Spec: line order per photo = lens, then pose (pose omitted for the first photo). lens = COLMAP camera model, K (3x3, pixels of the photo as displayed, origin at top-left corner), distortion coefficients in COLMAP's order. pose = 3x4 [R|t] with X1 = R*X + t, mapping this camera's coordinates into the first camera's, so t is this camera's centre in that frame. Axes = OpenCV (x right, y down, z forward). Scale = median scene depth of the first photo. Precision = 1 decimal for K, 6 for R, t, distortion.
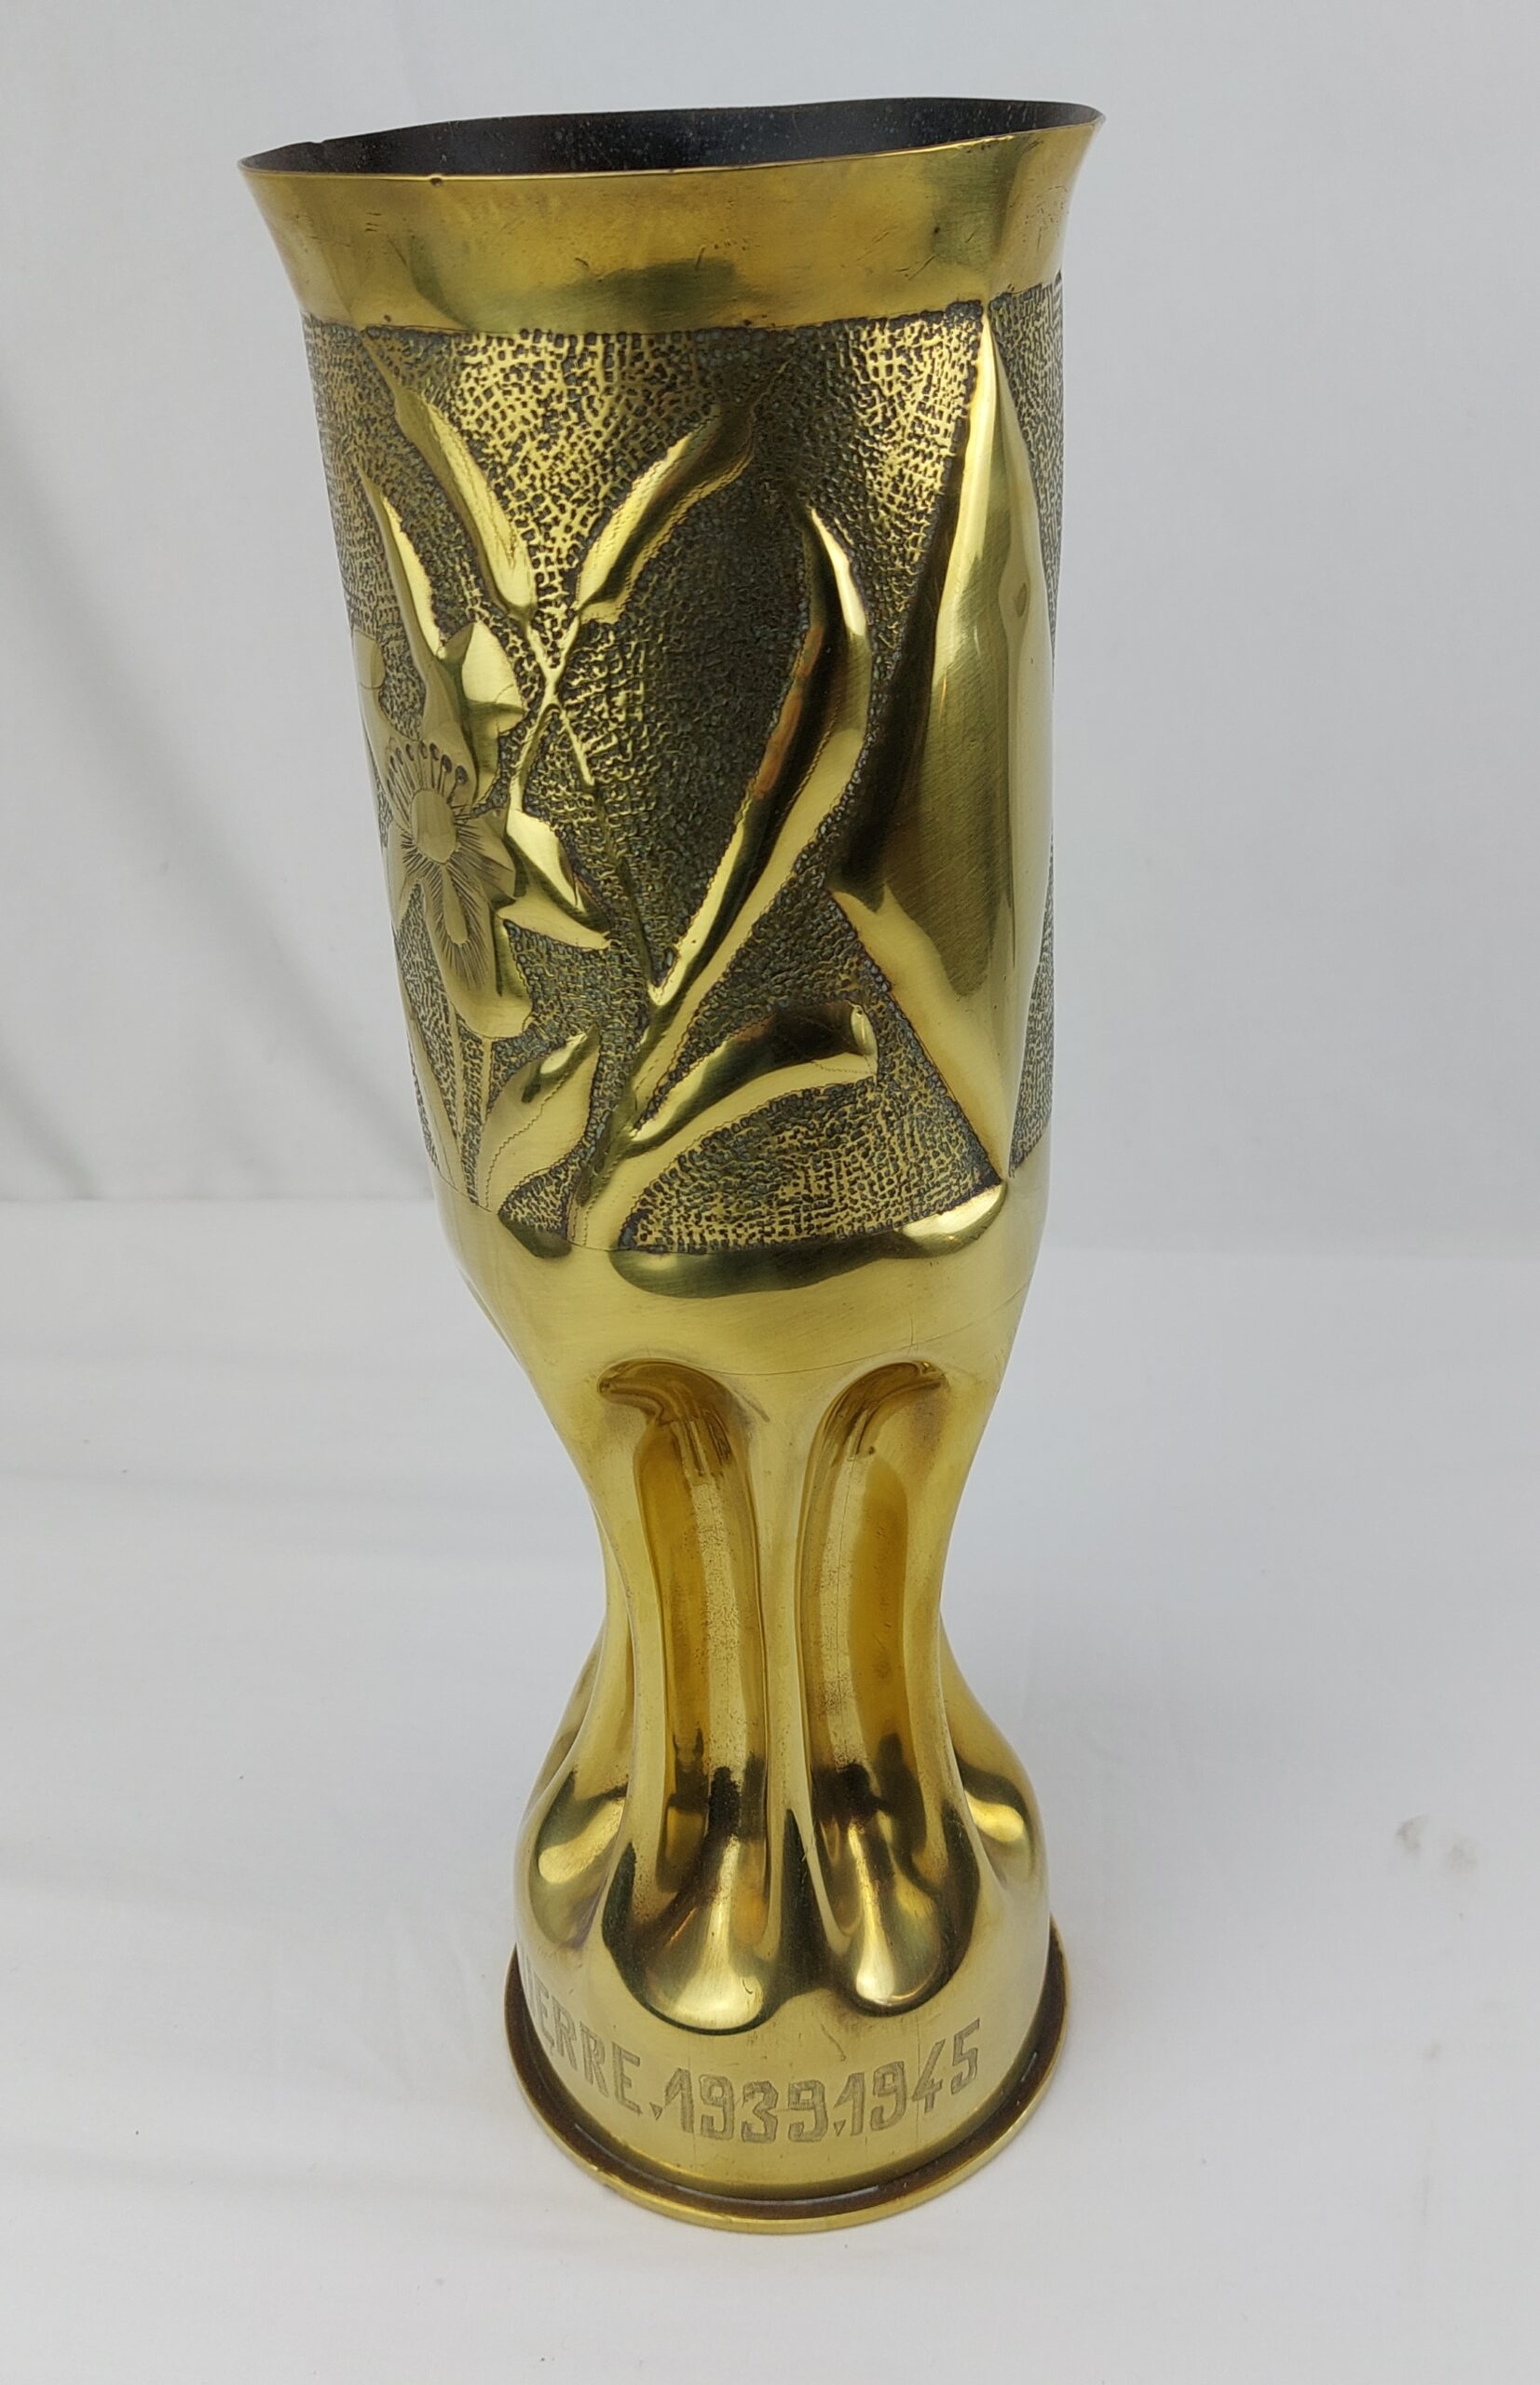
lens RADIAL K [[2234.7, 0, 836.6], [0, 2234.7, 1192.1], [0, 0, 1]] dist [0.144104, -0.337466]
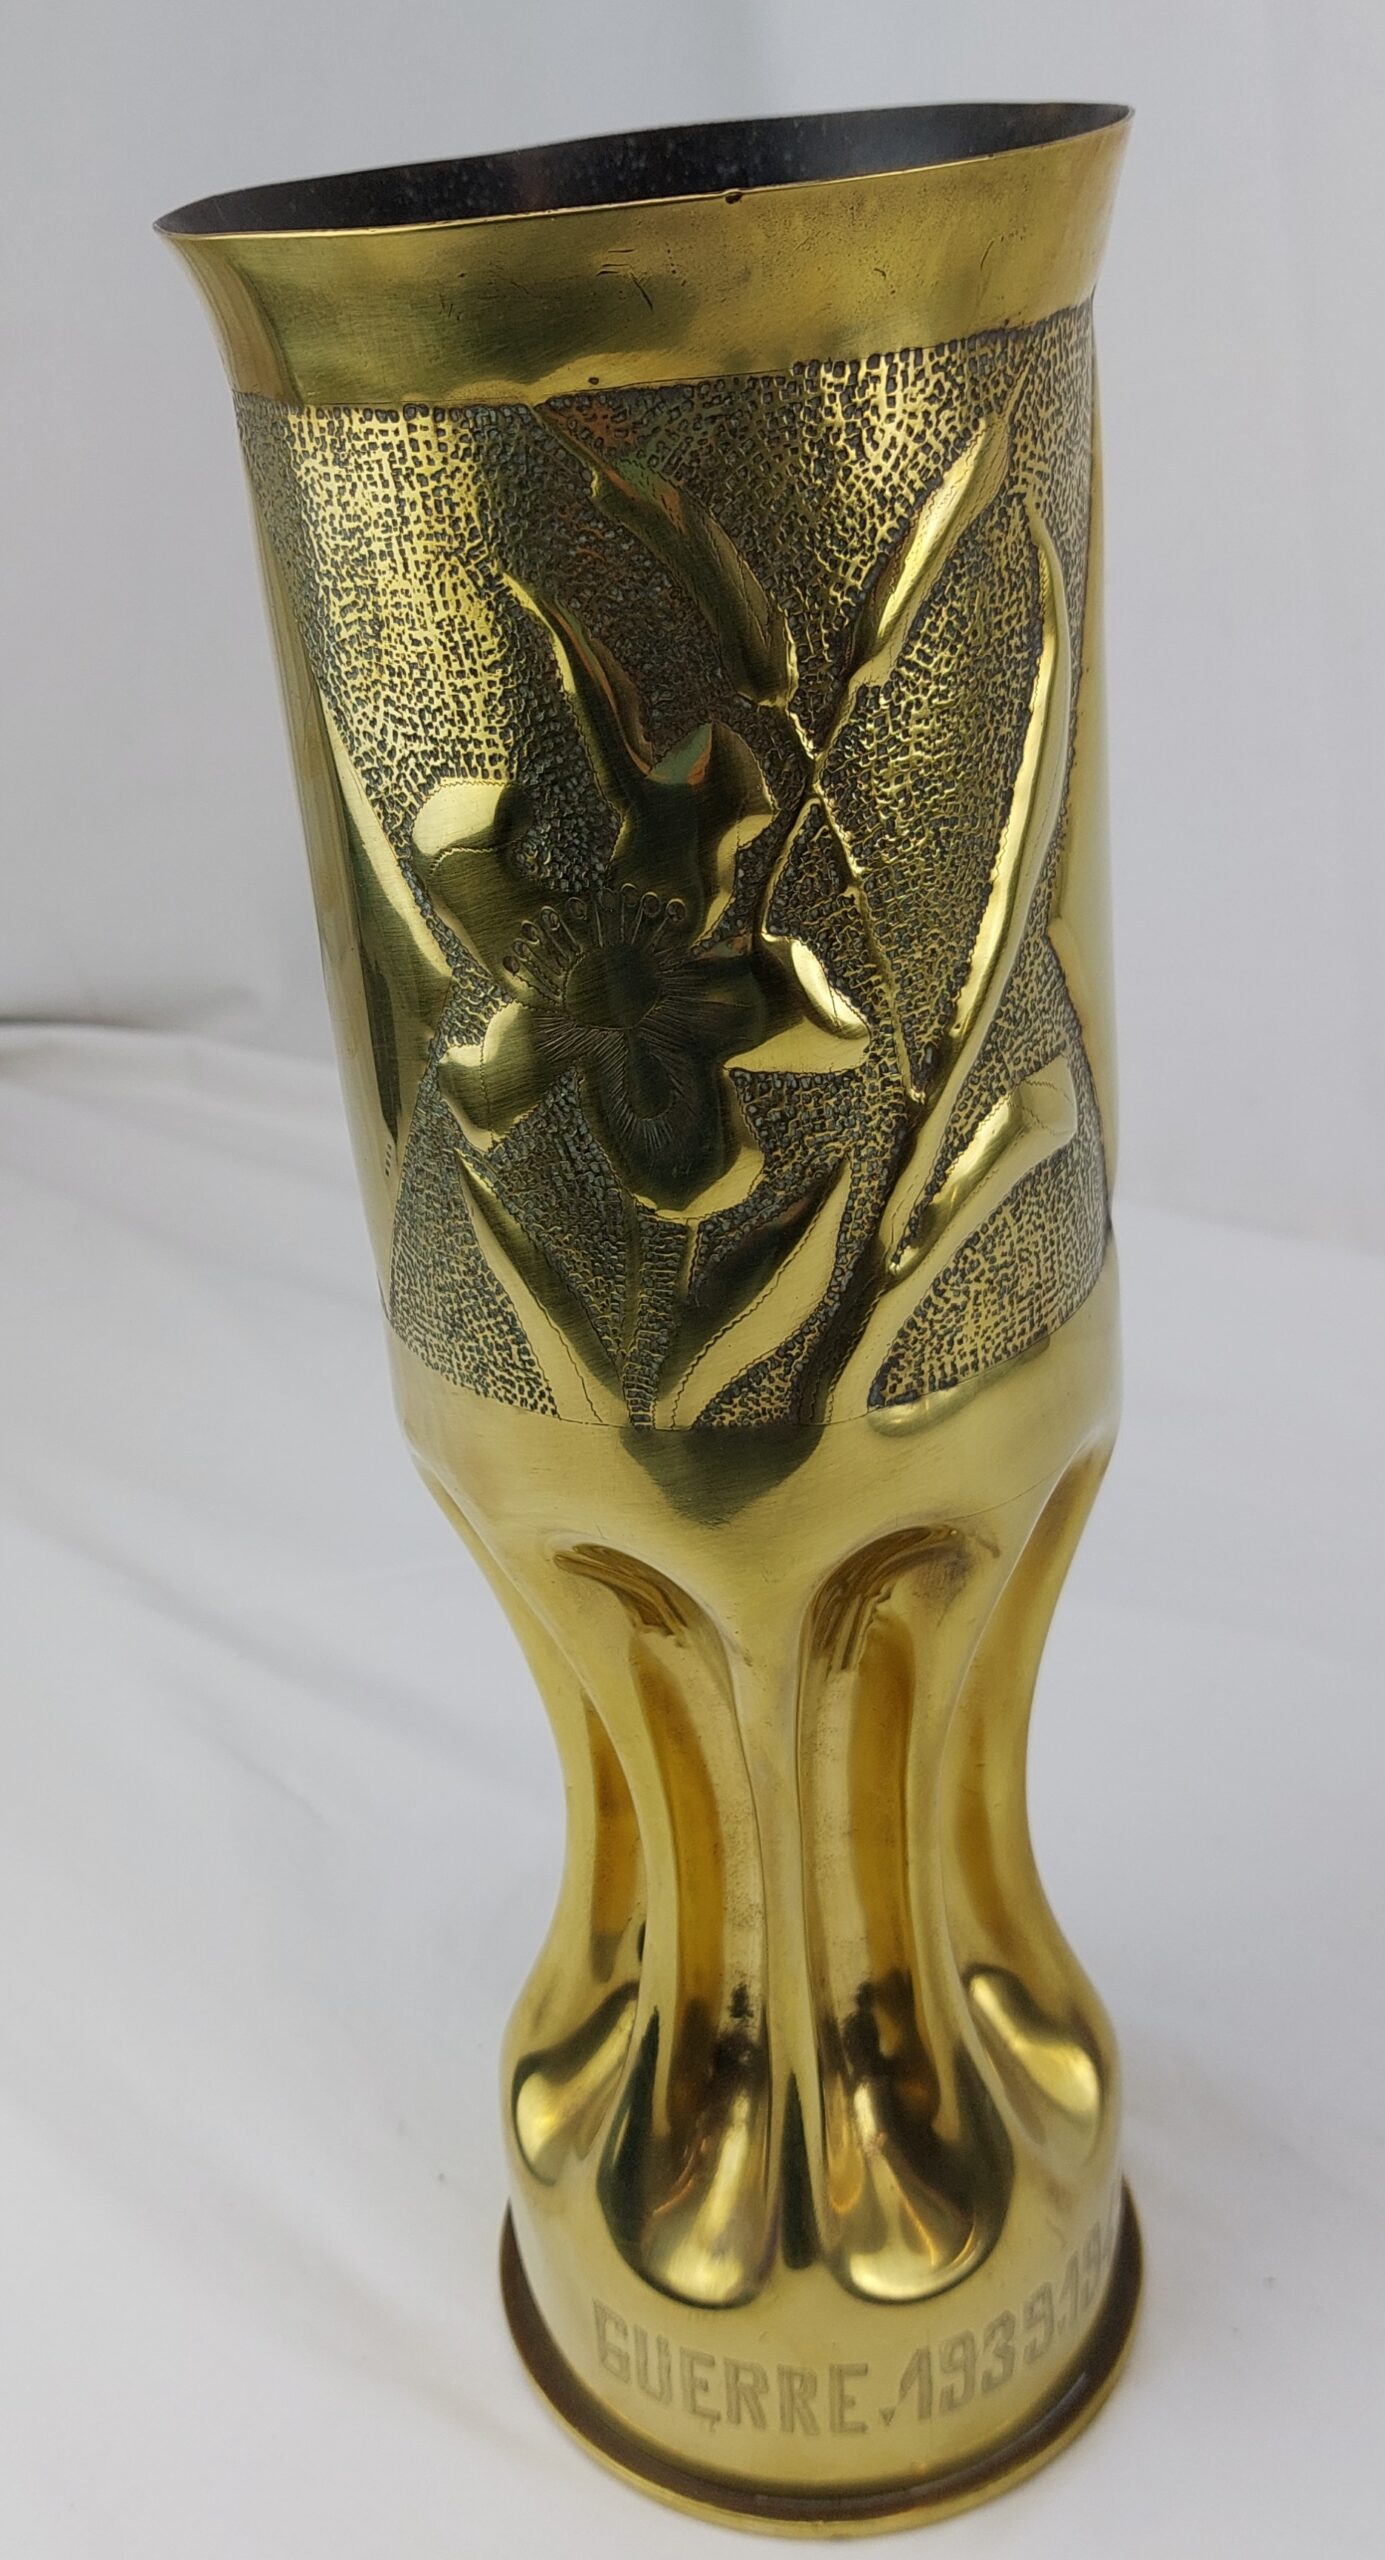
lens RADIAL K [[2440.5, 0, 659.6], [0, 2440.5, 1291.2], [0, 0, 1]] dist [0.146993, -0.402434]
pose [[0.822020, -0.298083, 0.485211, -0.726694], [0.324977, 0.945242, 0.030136, -0.087974], [-0.467625, 0.132910, 0.873877, 0.239202]]
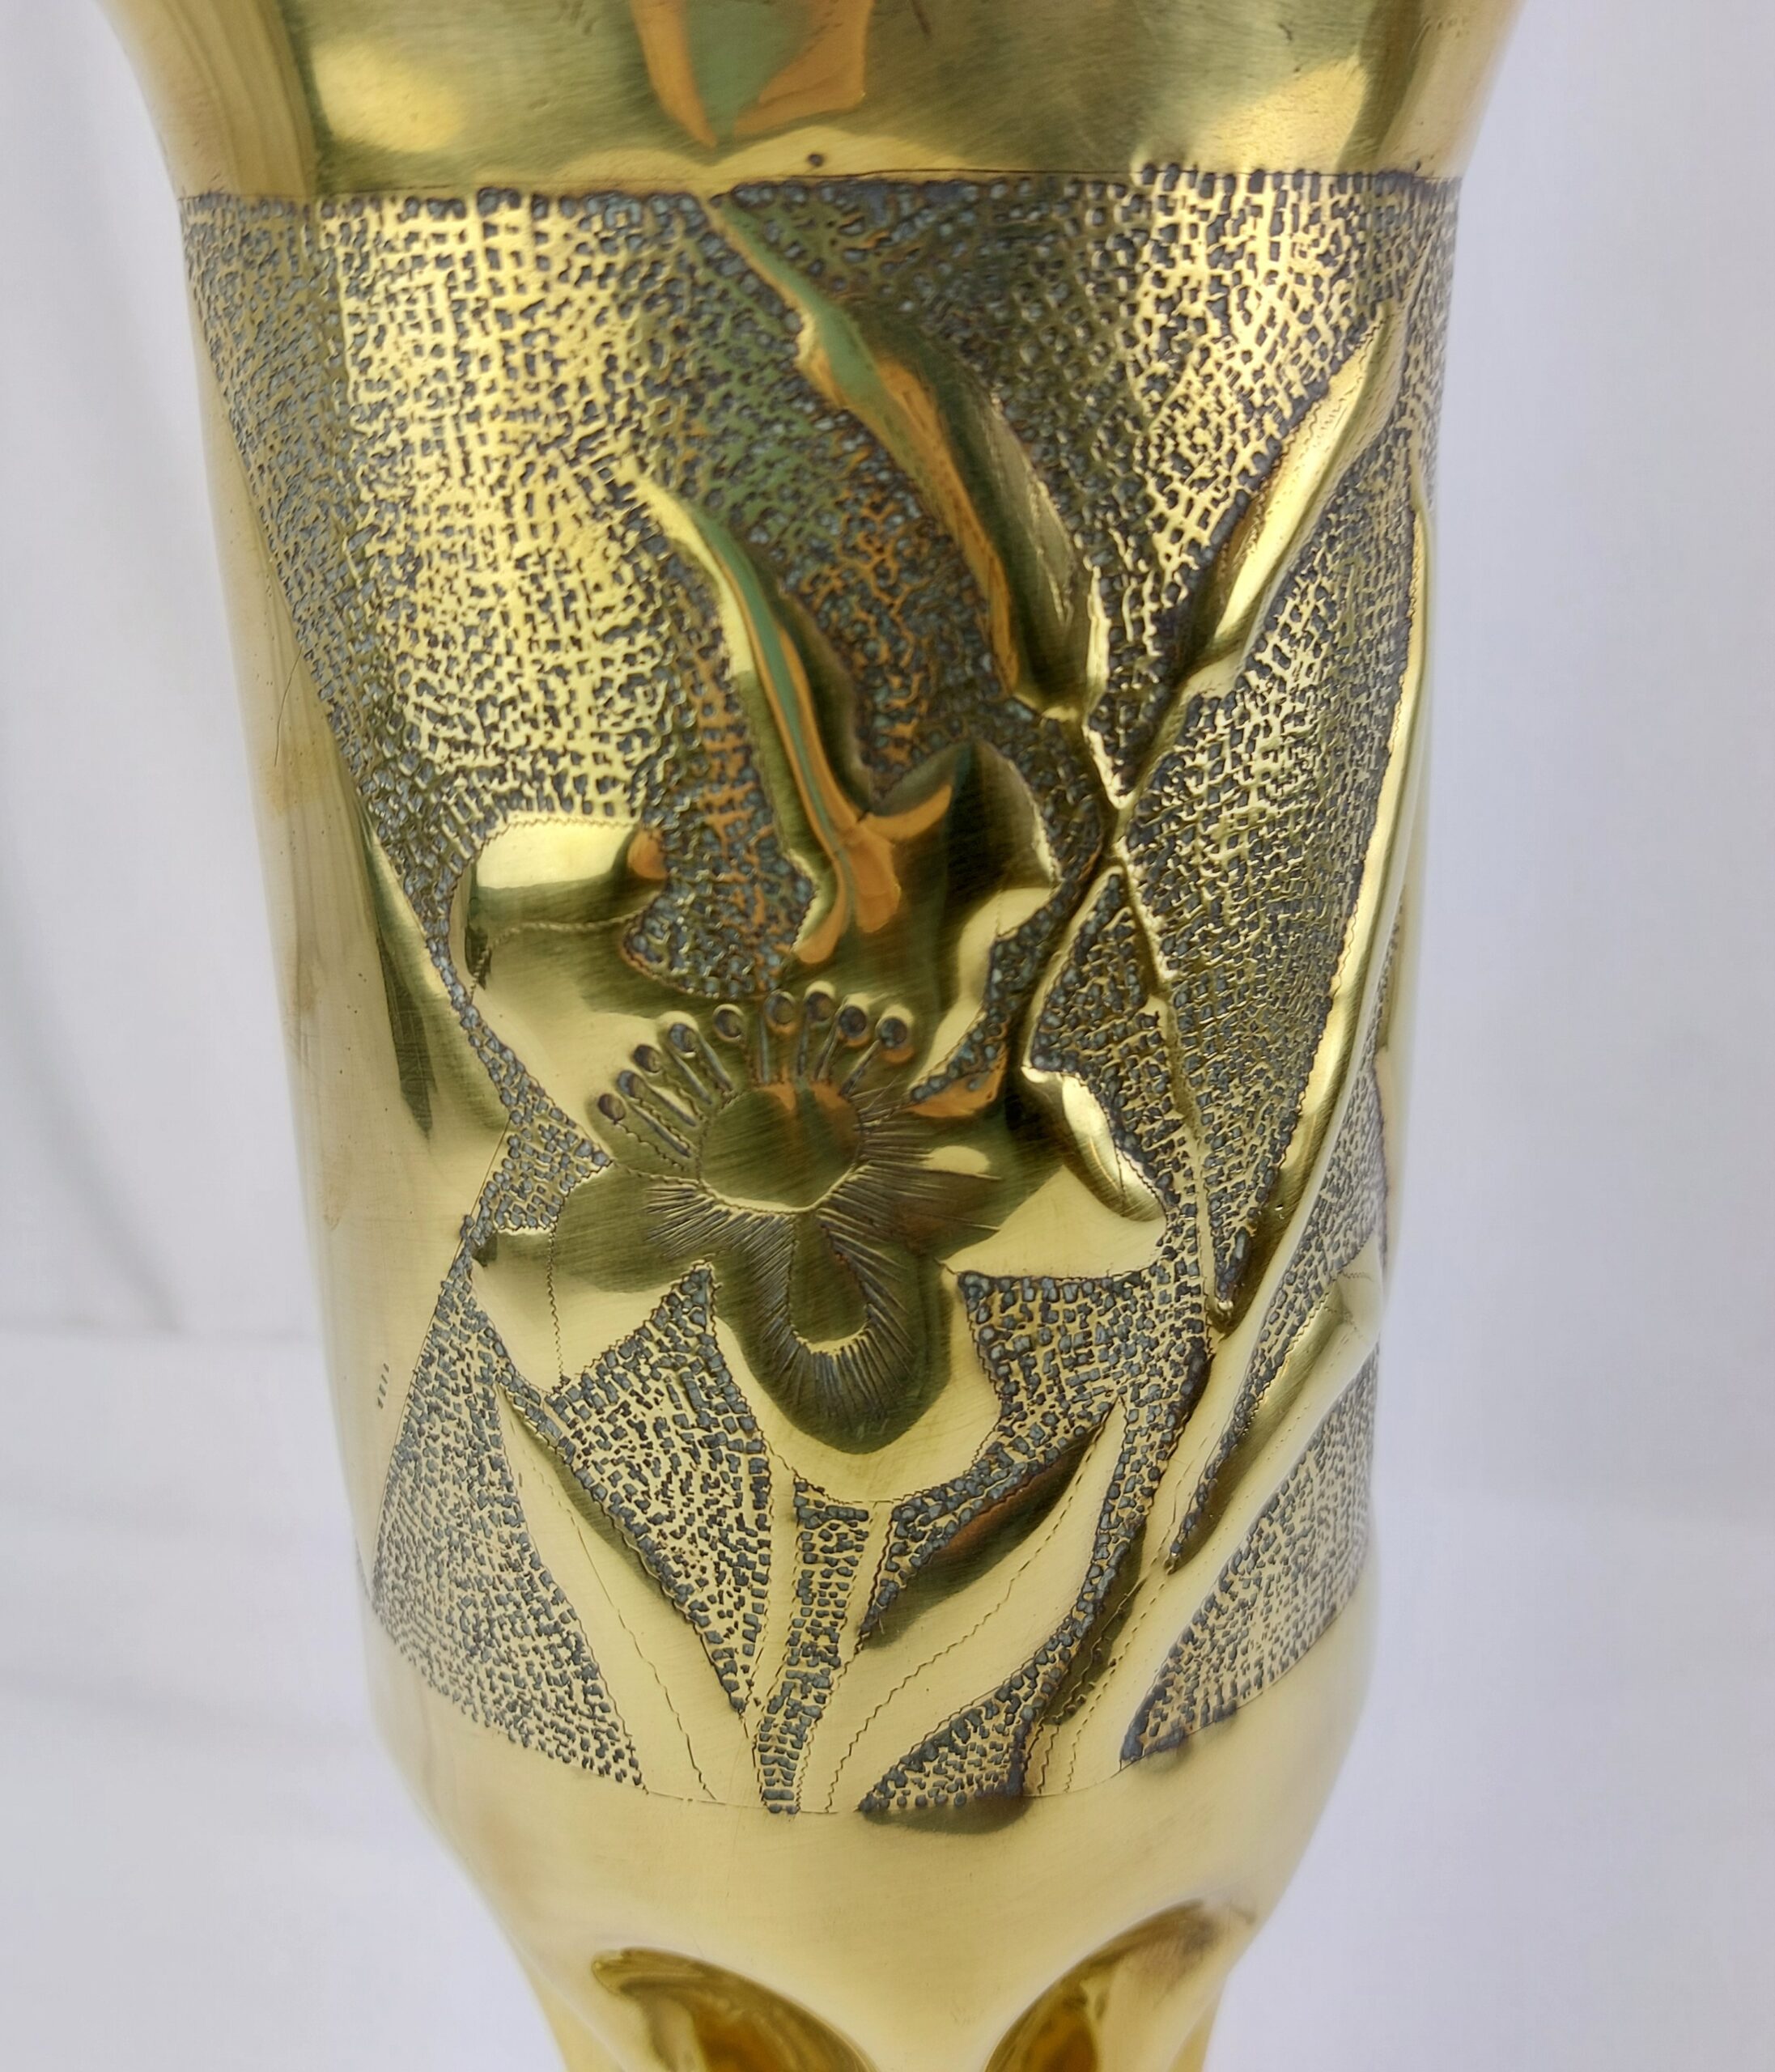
lens RADIAL K [[2052.2, 0, 960.7], [0, 2052.2, 1038.4], [0, 0, 1]] dist [0.132308, -0.358683]
pose [[0.713073, -0.226084, 0.663636, -0.523819], [0.318758, 0.947632, -0.019670, -0.186298], [-0.624436, 0.225566, 0.747797, 0.691412]]
